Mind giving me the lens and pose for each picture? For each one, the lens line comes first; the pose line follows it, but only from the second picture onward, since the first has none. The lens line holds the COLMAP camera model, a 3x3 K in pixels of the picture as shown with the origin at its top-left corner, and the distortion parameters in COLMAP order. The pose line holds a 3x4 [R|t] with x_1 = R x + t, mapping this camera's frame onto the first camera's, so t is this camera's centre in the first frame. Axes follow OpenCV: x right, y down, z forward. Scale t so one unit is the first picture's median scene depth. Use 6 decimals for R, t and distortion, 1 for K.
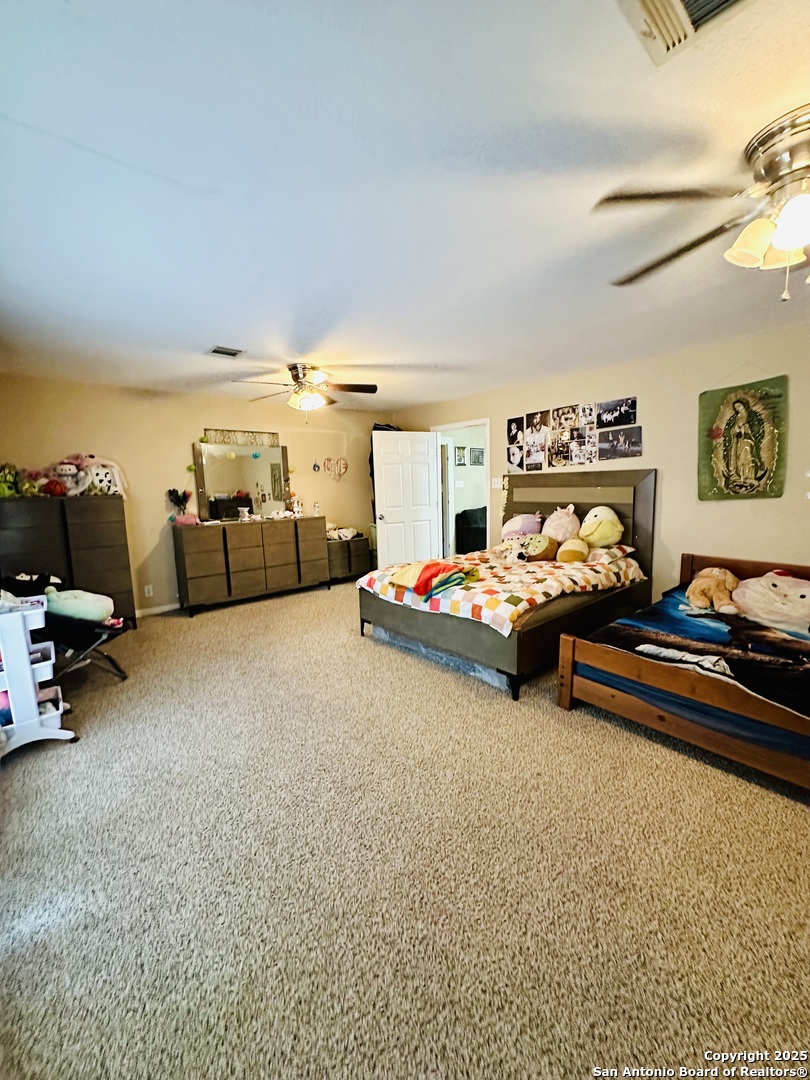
lens RADIAL K [[434.7, 0, 403.5], [0, 434.7, 539.3], [0, 0, 1]] dist [-0.011503, 0.001010]
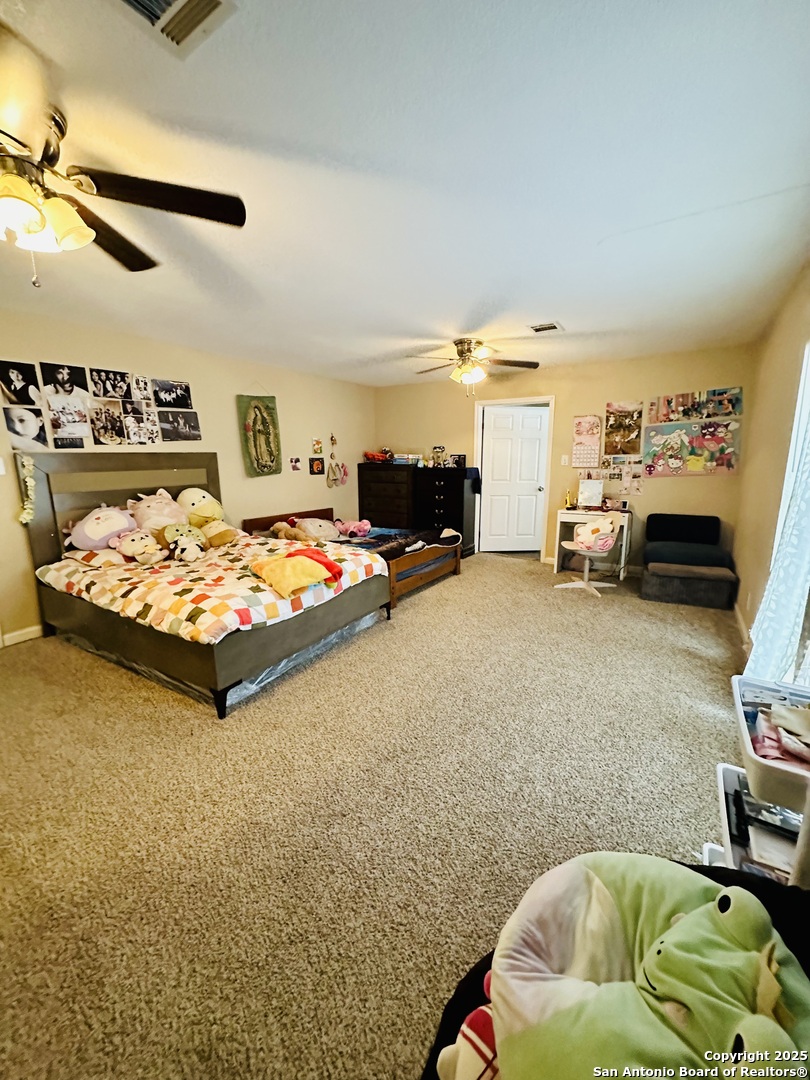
lens RADIAL K [[434.7, 0, 403.9], [0, 434.7, 539.4], [0, 0, 1]] dist [-0.011503, 0.001010]
pose [[-0.311415, -0.149825, 0.938389, -0.628202], [0.138581, 0.969775, 0.200826, -0.090248], [-0.940115, 0.192583, -0.281239, 0.807199]]
